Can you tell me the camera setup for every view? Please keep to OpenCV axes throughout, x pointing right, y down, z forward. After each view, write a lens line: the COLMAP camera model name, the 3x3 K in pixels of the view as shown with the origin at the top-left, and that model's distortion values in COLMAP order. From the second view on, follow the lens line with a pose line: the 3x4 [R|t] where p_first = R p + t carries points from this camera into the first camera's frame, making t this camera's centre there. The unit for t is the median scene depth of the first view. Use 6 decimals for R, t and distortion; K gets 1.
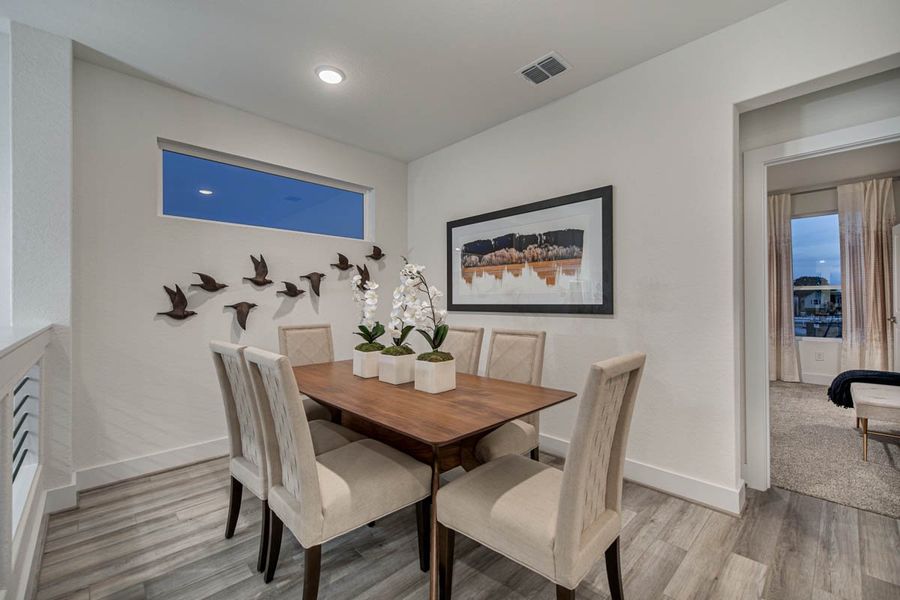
lens RADIAL K [[375.8, 0, 453.4], [0, 375.8, 301.2], [0, 0, 1]] dist [0.002008, -0.003166]
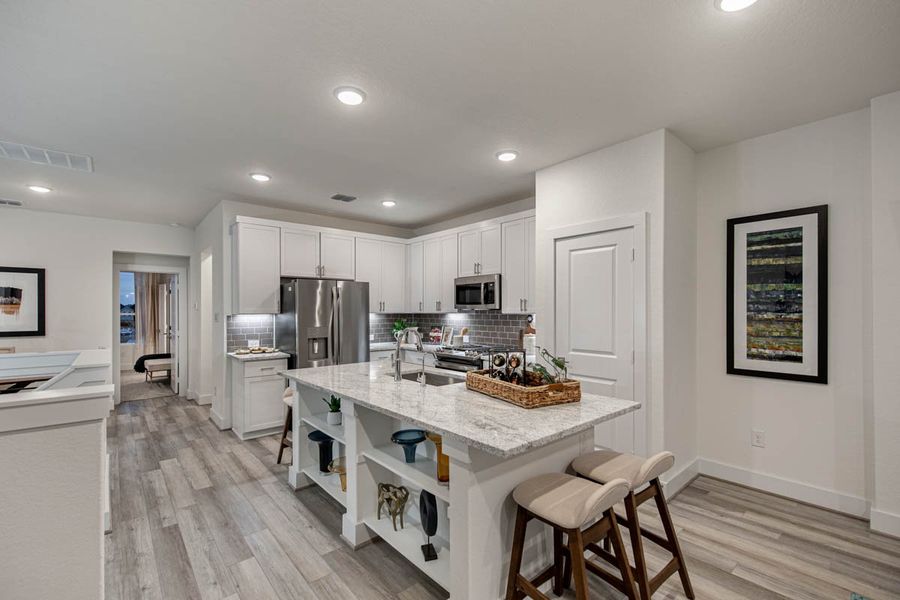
lens RADIAL K [[403.8, 0, 446.7], [0, 403.8, 308.7], [0, 0, 1]] dist [0.002991, -0.000049]
pose [[0.079700, 0.009908, 0.996770, -1.274660], [0.002751, 0.999945, -0.010160, -0.065872], [-0.996815, 0.003551, 0.079668, -1.049043]]
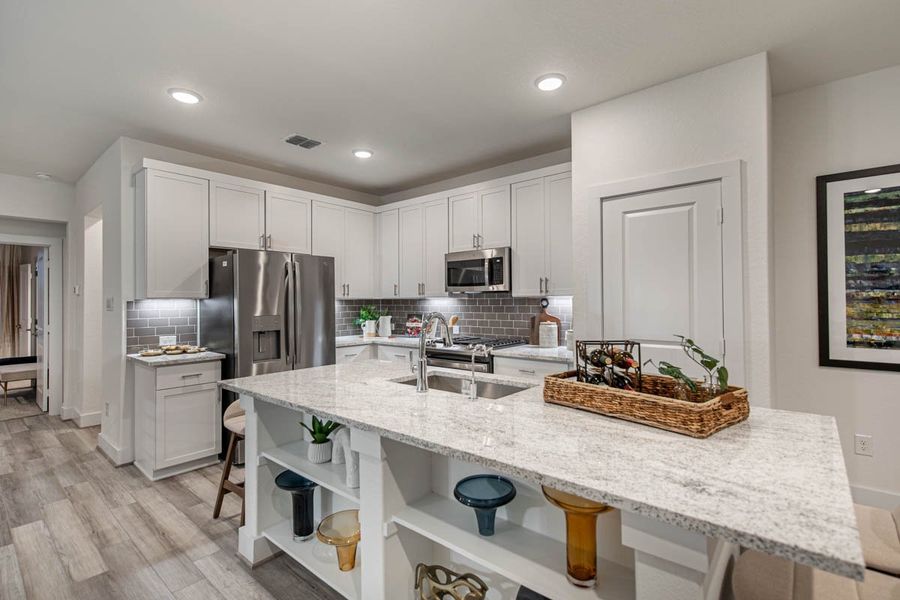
lens RADIAL K [[423.0, 0, 448.6], [0, 423.0, 295.3], [0, 0, 1]] dist [0.003880, -0.001668]
pose [[-0.088082, 0.019983, 0.995913, -0.986362], [0.007878, 0.999781, -0.019364, -0.043011], [-0.996082, 0.006140, -0.088220, -0.830020]]
